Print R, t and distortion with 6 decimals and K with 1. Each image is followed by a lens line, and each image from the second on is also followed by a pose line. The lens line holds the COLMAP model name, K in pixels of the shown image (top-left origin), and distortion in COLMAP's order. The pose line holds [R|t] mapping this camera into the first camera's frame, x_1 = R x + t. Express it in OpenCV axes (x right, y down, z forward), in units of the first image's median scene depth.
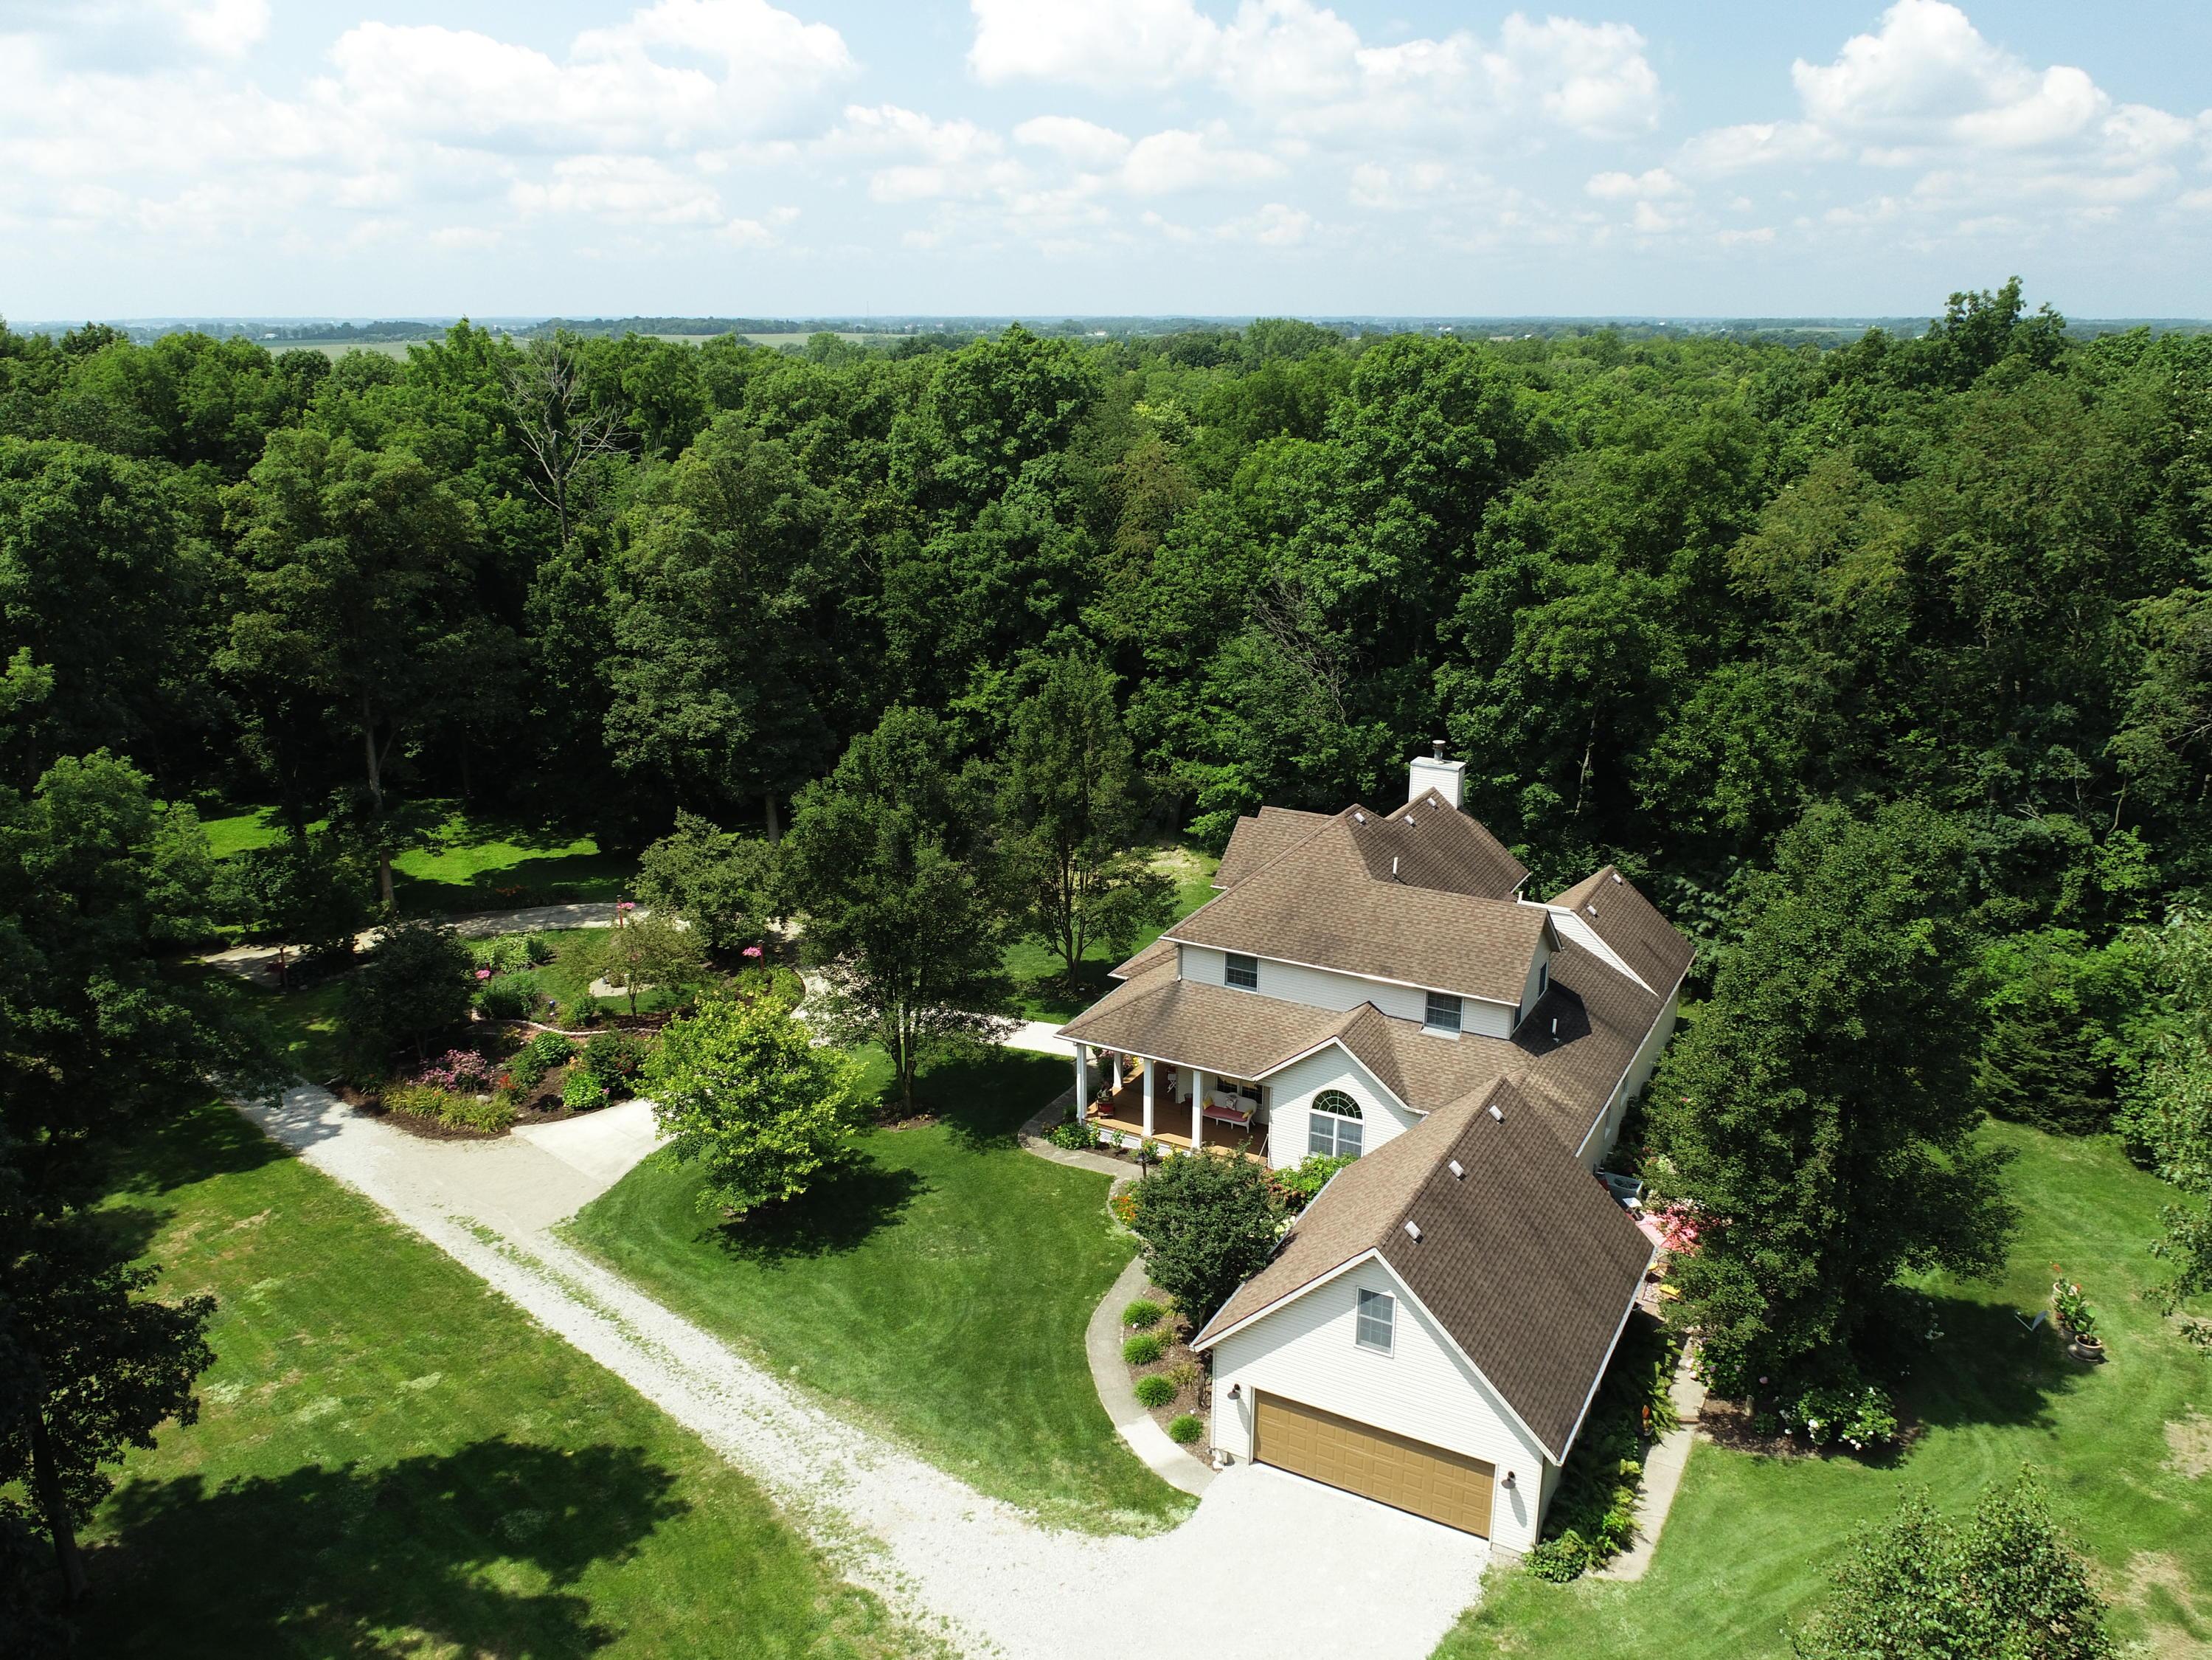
lens RADIAL K [[1688.0, 0, 1097.0], [0, 1688.0, 825.4], [0, 0, 1]] dist [-0.016011, 0.009791]
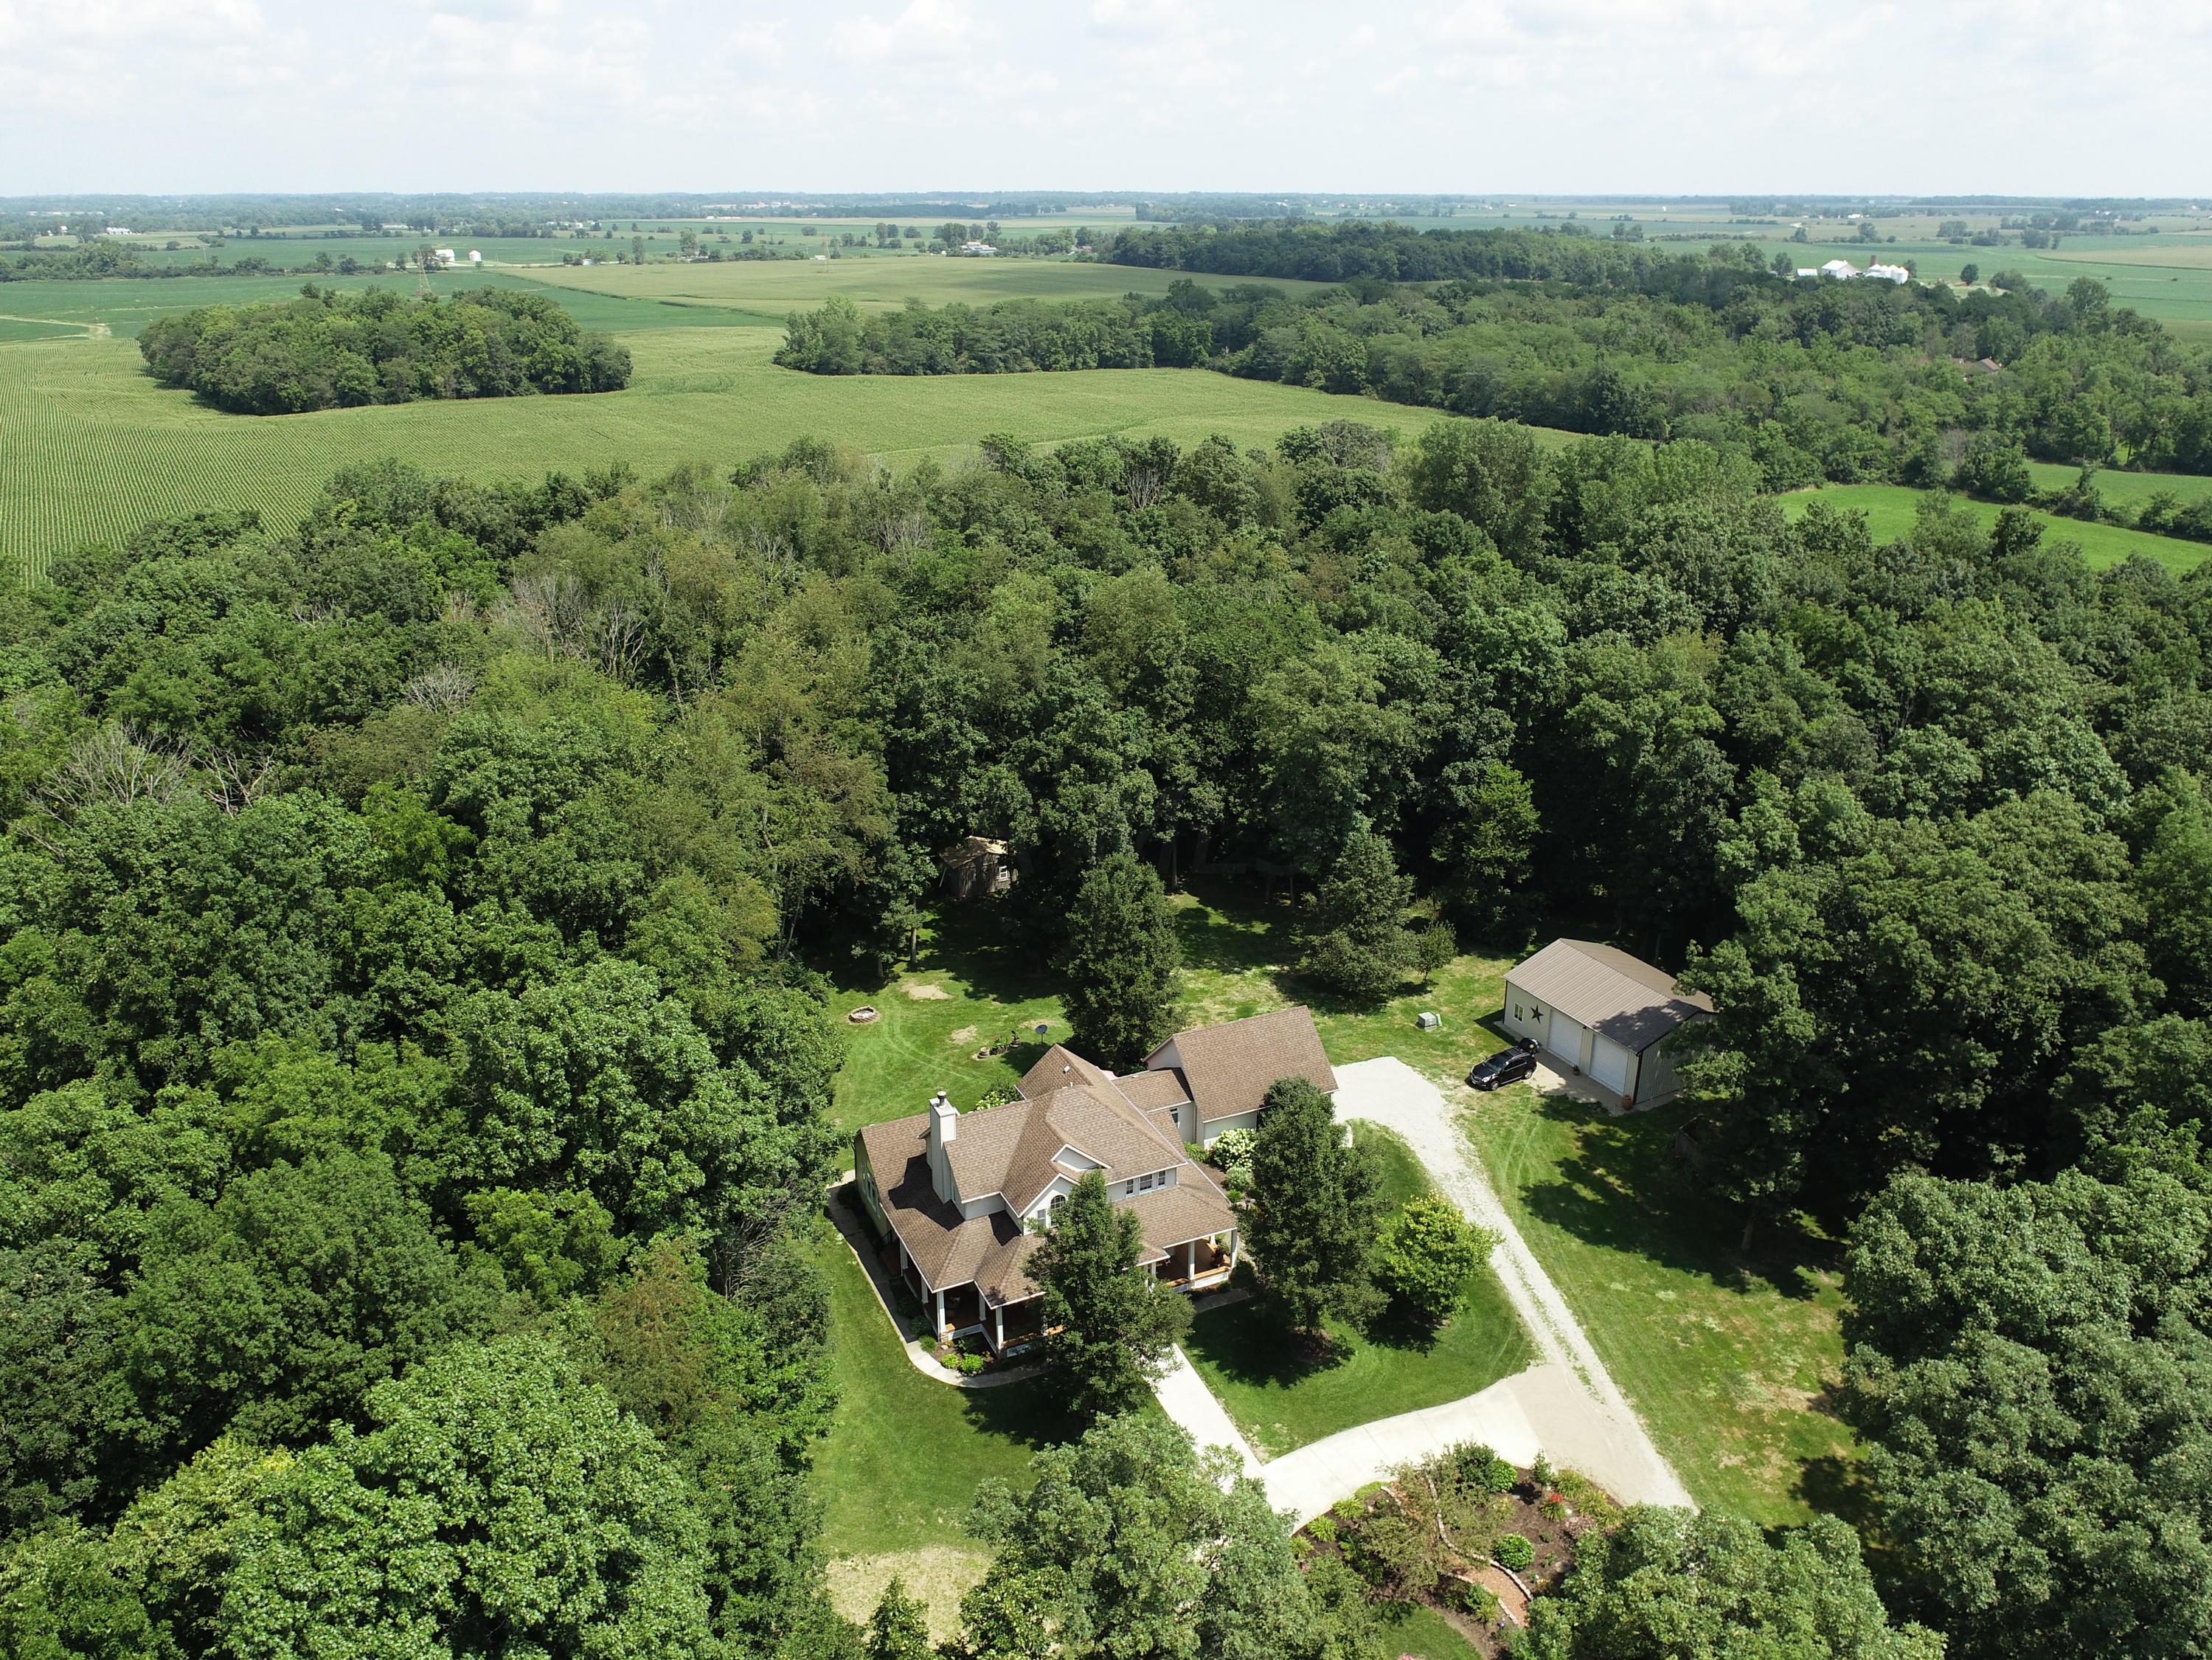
lens RADIAL K [[1688.0, 0, 1093.6], [0, 1688.0, 819.8], [0, 0, 1]] dist [-0.016011, 0.009791]
pose [[-0.802693, -0.205895, 0.559725, -0.711436], [0.179955, 0.811156, 0.556454, -1.092277], [-0.568595, 0.547387, -0.614058, 1.790398]]
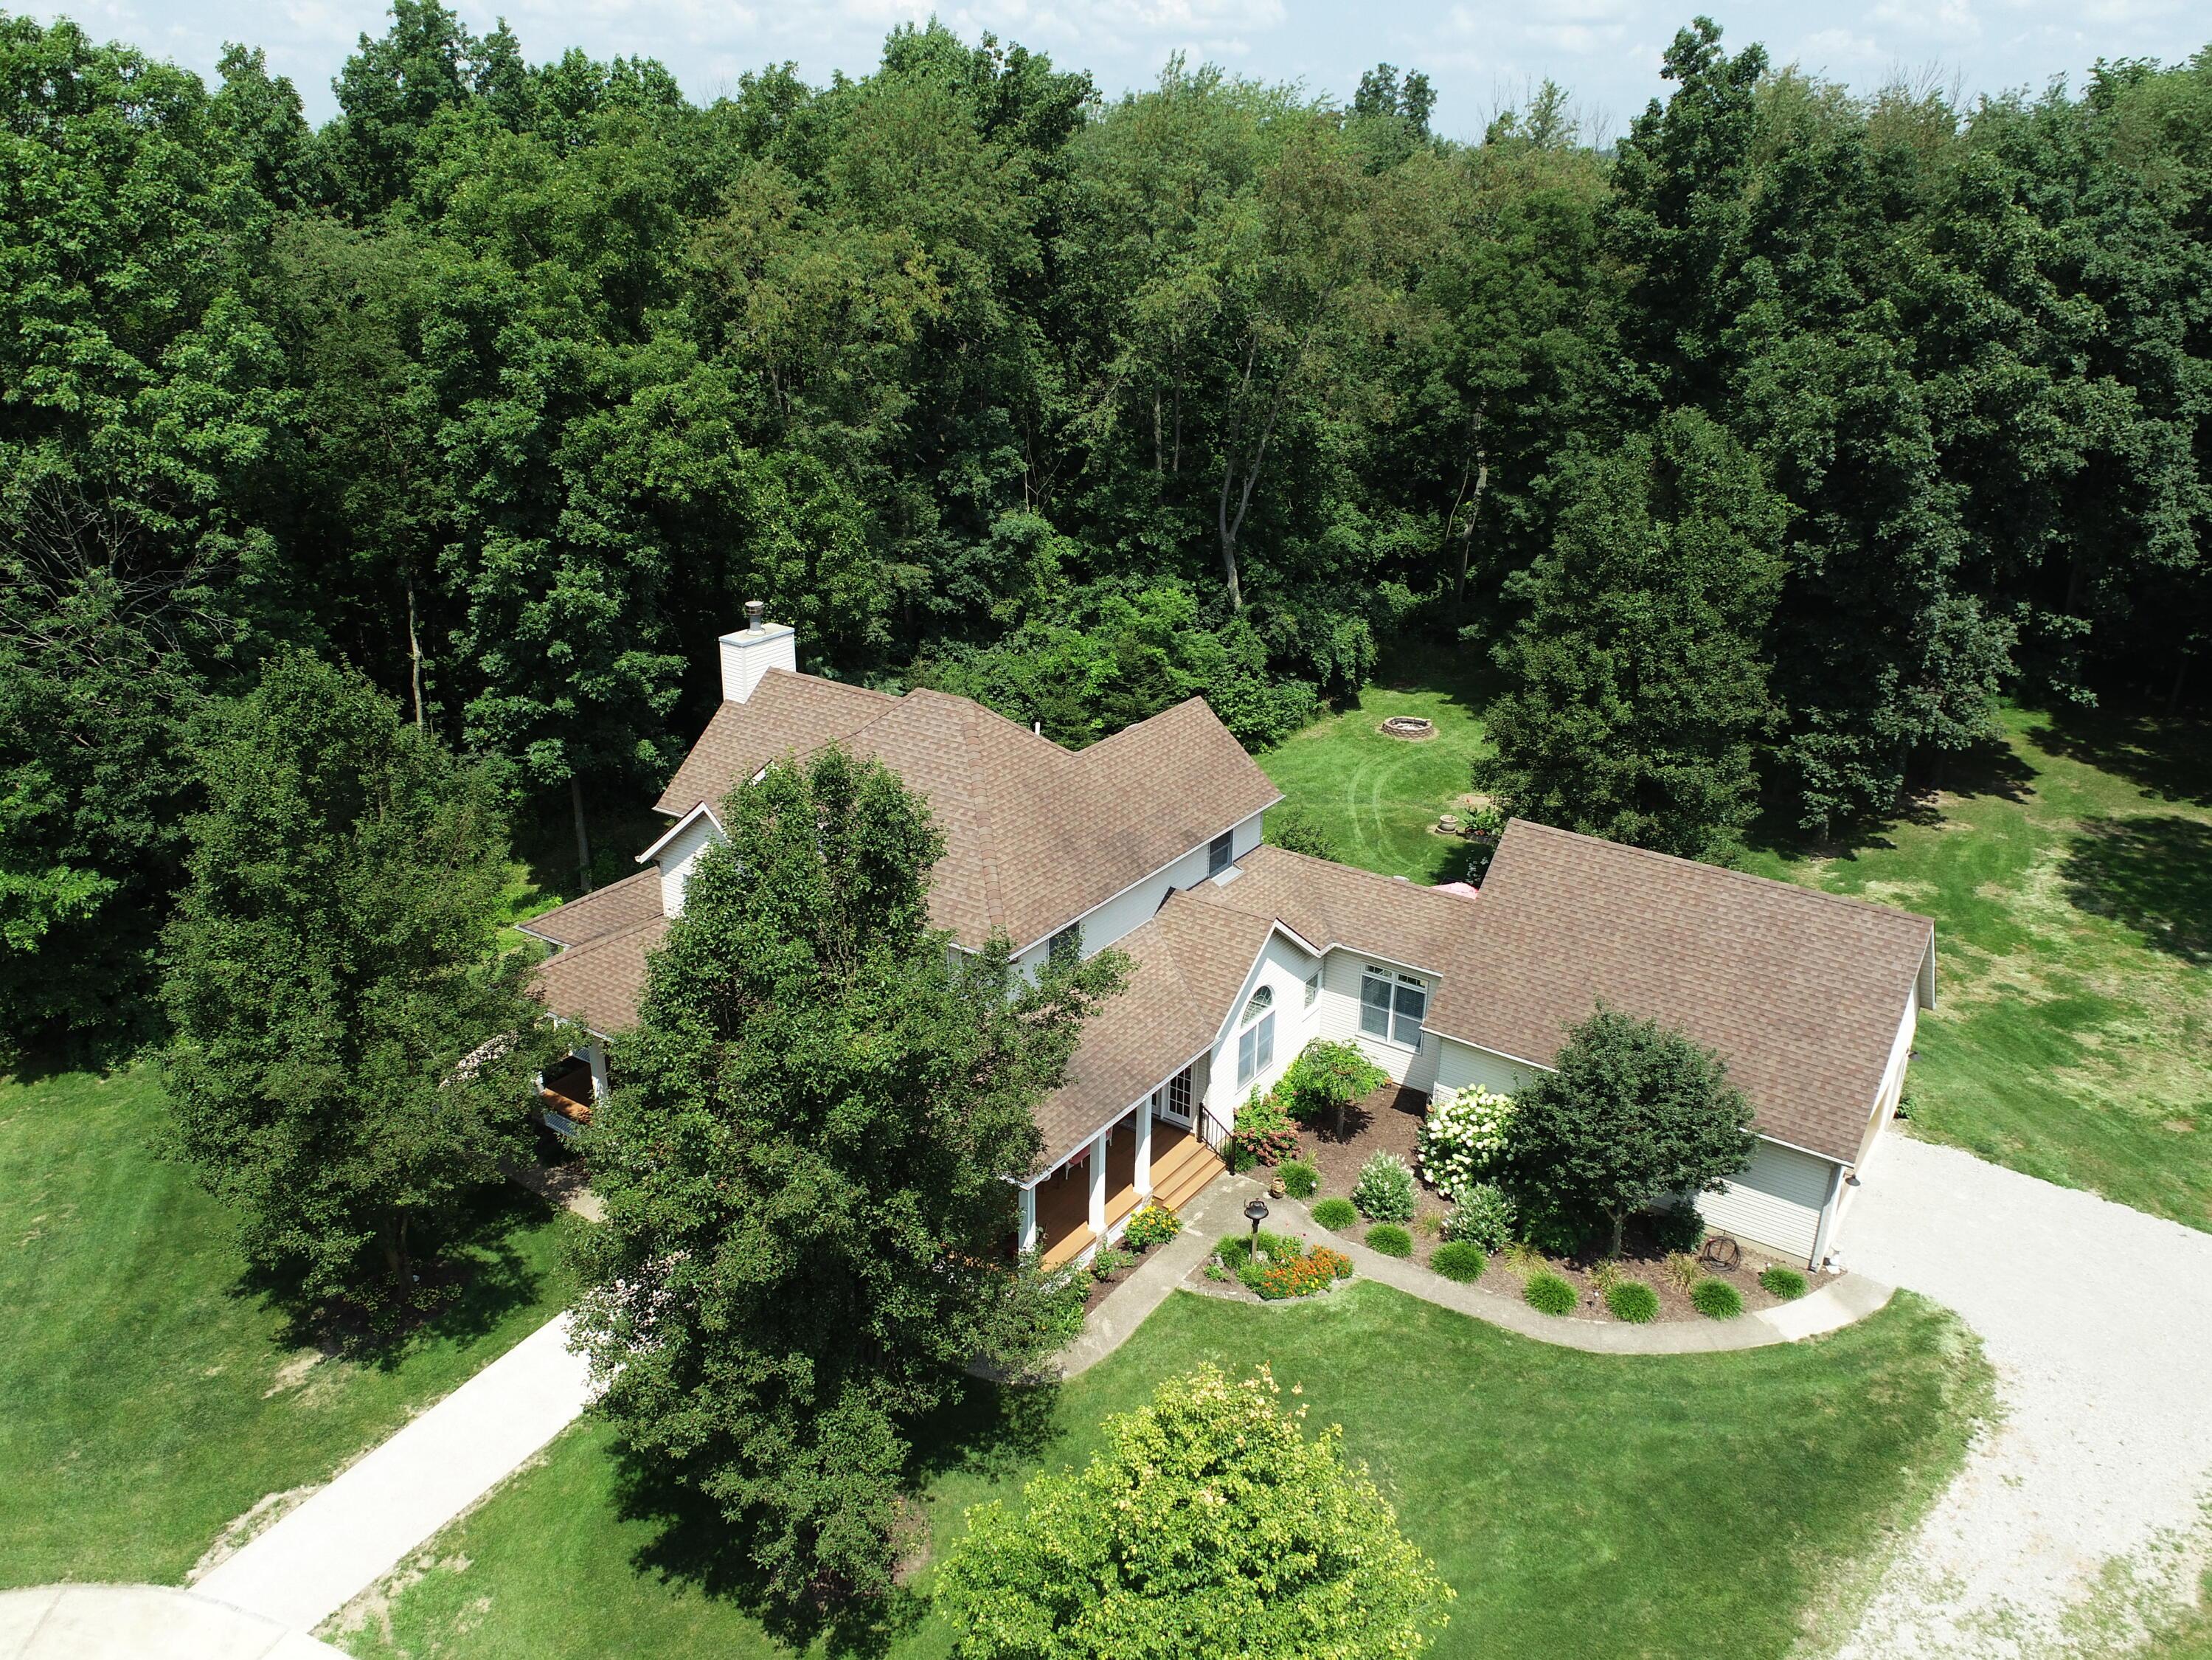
lens RADIAL K [[1688.0, 0, 1102.5], [0, 1688.0, 827.5], [0, 0, 1]] dist [-0.016011, 0.009791]
pose [[0.101975, -0.372679, 0.922340, -0.490418], [0.276850, 0.901177, 0.333519, -0.168330], [-0.955487, 0.221340, 0.195074, 0.787917]]
